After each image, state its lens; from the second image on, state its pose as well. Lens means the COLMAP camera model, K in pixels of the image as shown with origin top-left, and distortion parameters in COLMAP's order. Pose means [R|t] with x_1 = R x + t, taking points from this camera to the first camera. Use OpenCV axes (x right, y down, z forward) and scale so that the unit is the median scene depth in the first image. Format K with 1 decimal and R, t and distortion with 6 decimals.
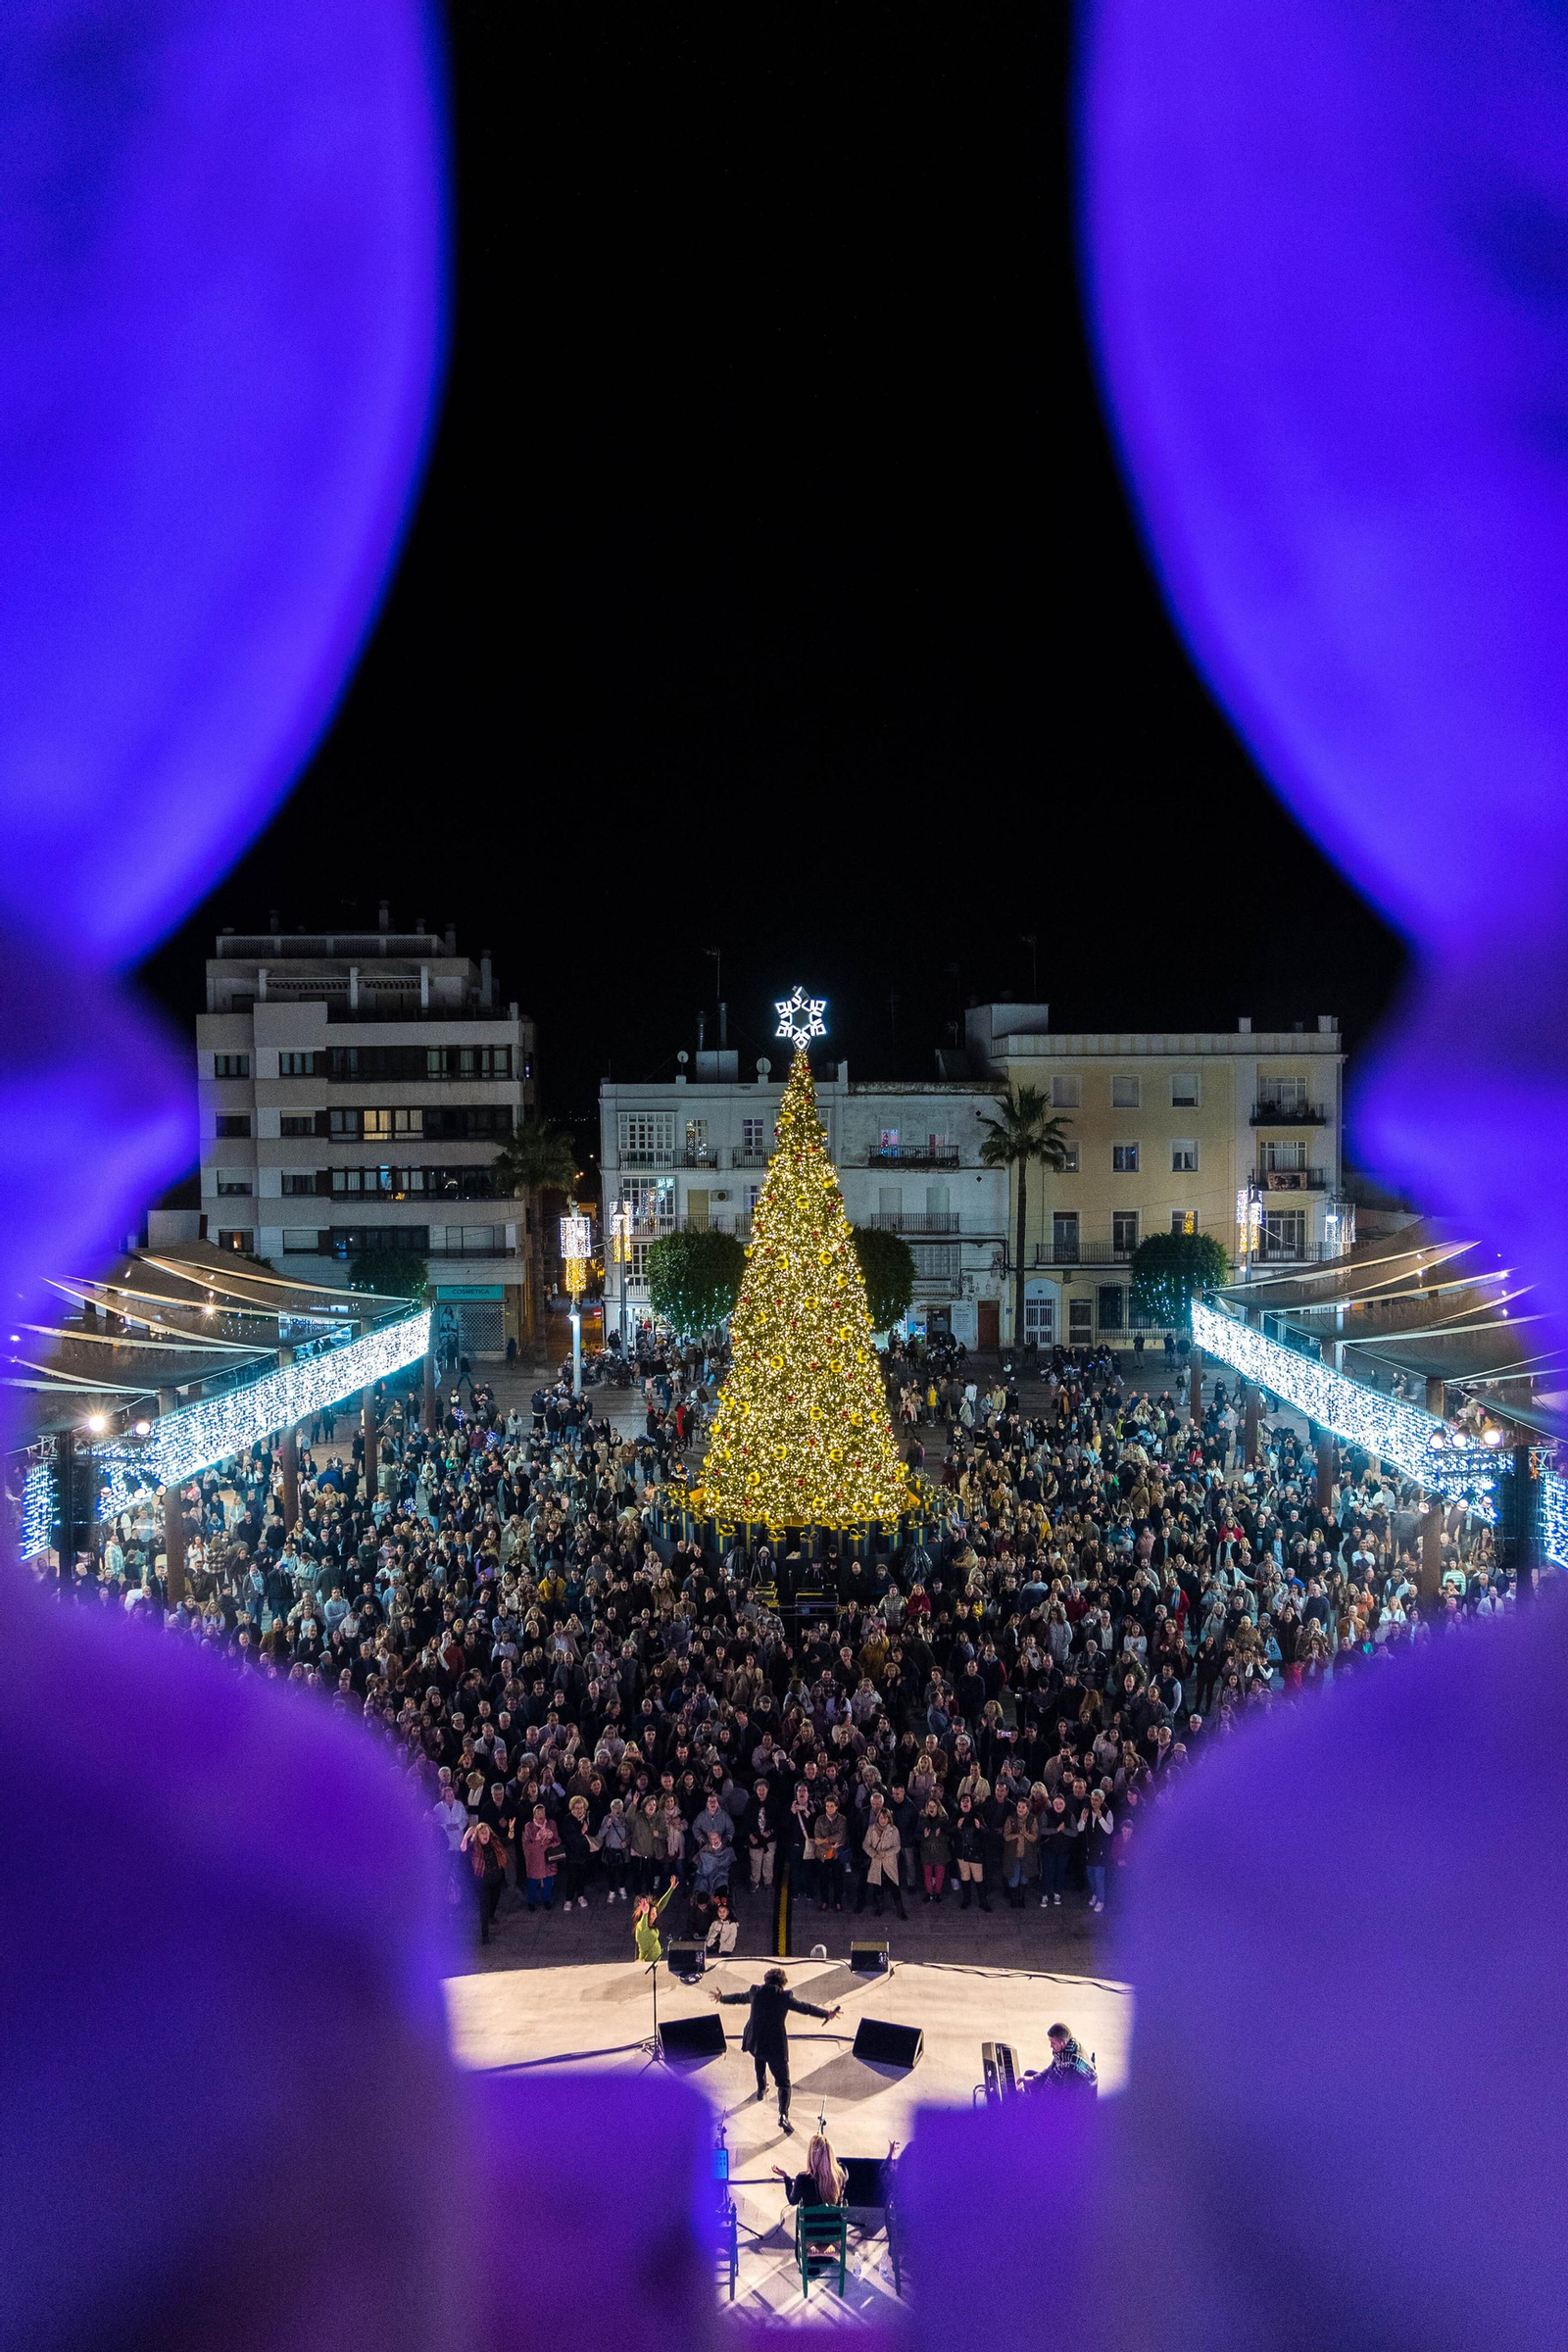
lens RADIAL K [[1781.2, 0, 783.9], [0, 1781.2, 1186.1], [0, 0, 1]] dist [-0.083019, -0.000072]
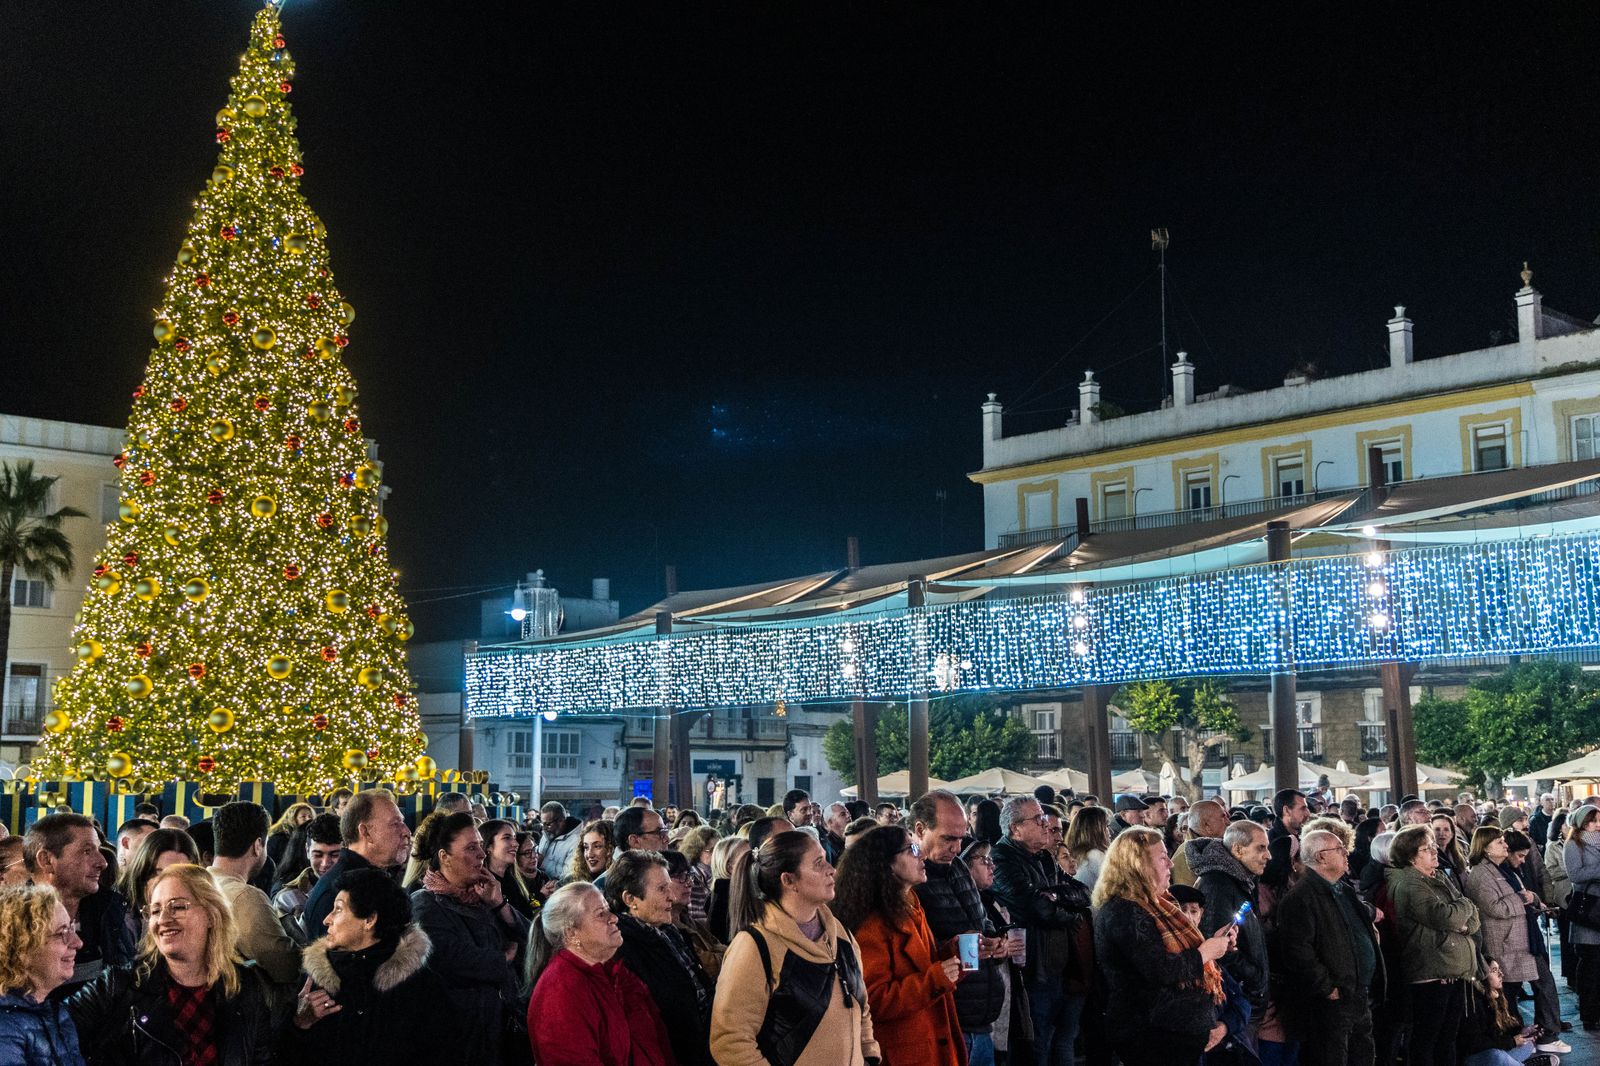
lens RADIAL K [[1904.2, 0, 793.9], [0, 1904.2, 539.8], [0, 0, 1]] dist [-0.001509, -0.026437]
pose [[0.733681, 0.097986, 0.672392, -0.136763], [0.025935, 0.984789, -0.171810, 0.106073], [-0.678999, 0.143492, 0.719980, 0.237700]]
